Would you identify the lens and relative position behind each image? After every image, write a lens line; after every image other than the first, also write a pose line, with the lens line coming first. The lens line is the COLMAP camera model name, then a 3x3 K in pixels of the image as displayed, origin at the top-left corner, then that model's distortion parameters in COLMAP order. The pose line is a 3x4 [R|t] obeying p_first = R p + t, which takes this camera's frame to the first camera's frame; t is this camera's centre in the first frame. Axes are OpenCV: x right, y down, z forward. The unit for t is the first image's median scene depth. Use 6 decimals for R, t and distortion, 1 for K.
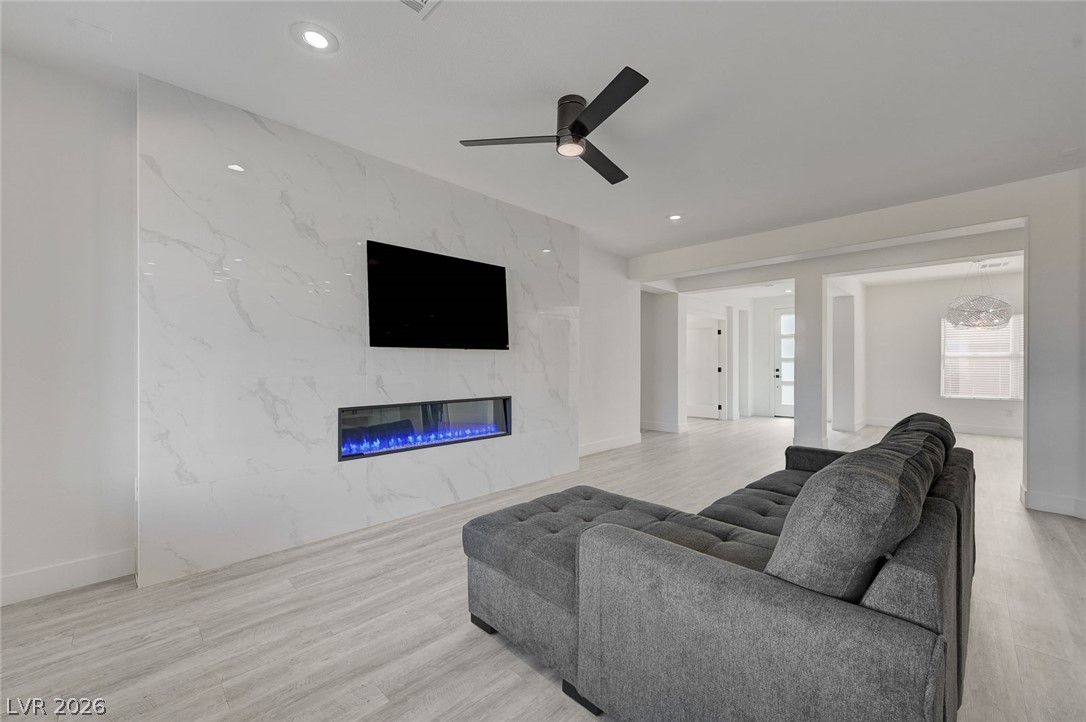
lens RADIAL K [[429.2, 0, 549.8], [0, 429.2, 366.7], [0, 0, 1]] dist [0.002641, 0.000405]
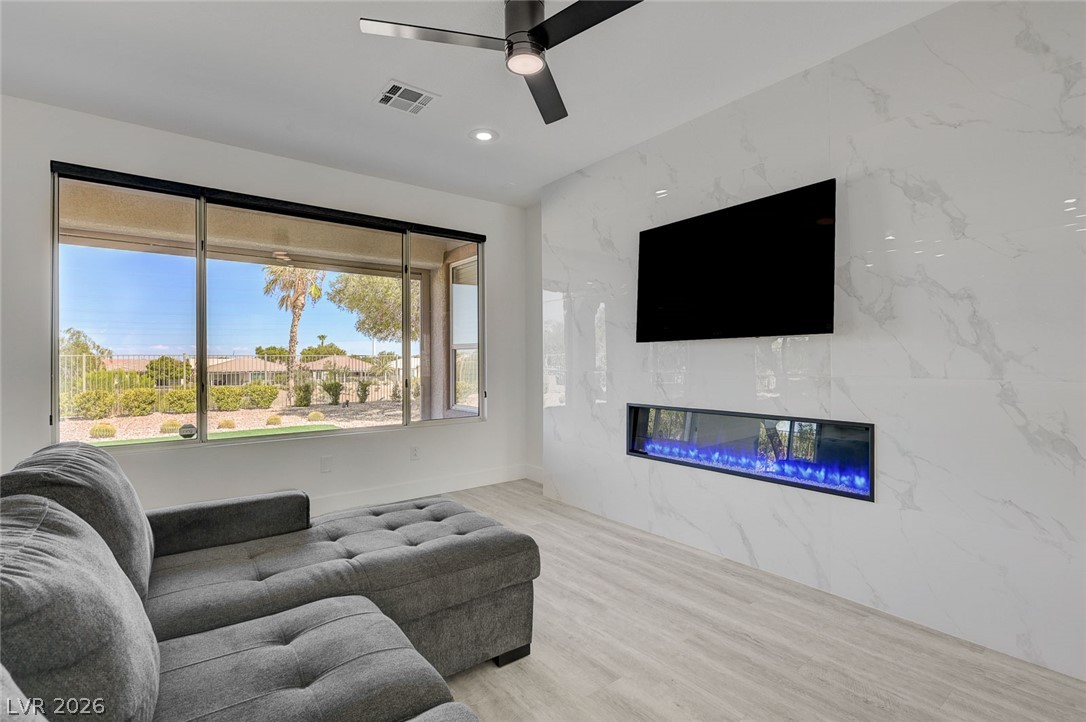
lens RADIAL K [[500.8, 0, 543.0], [0, 500.8, 361.0], [0, 0, 1]] dist [-0.004829, -0.000917]
pose [[-0.132601, 0.000540, -0.991169, 0.704316], [-0.003952, 0.999992, 0.001074, -0.005264], [0.991162, 0.004059, -0.132598, 0.914706]]
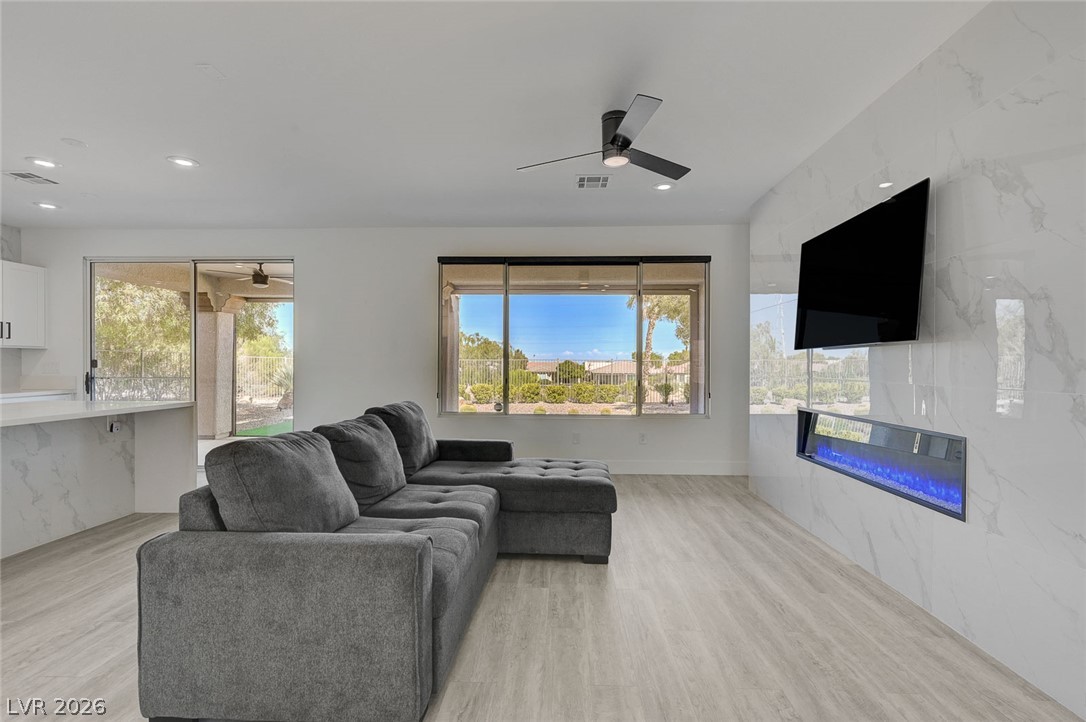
lens RADIAL K [[495.7, 0, 546.0], [0, 495.7, 369.0], [0, 0, 1]] dist [0.013085, -0.000024]
pose [[-0.740784, 0.001999, -0.671740, 0.795400], [-0.009693, 0.999860, 0.013665, -0.010976], [0.671673, 0.016634, -0.740661, 1.438122]]
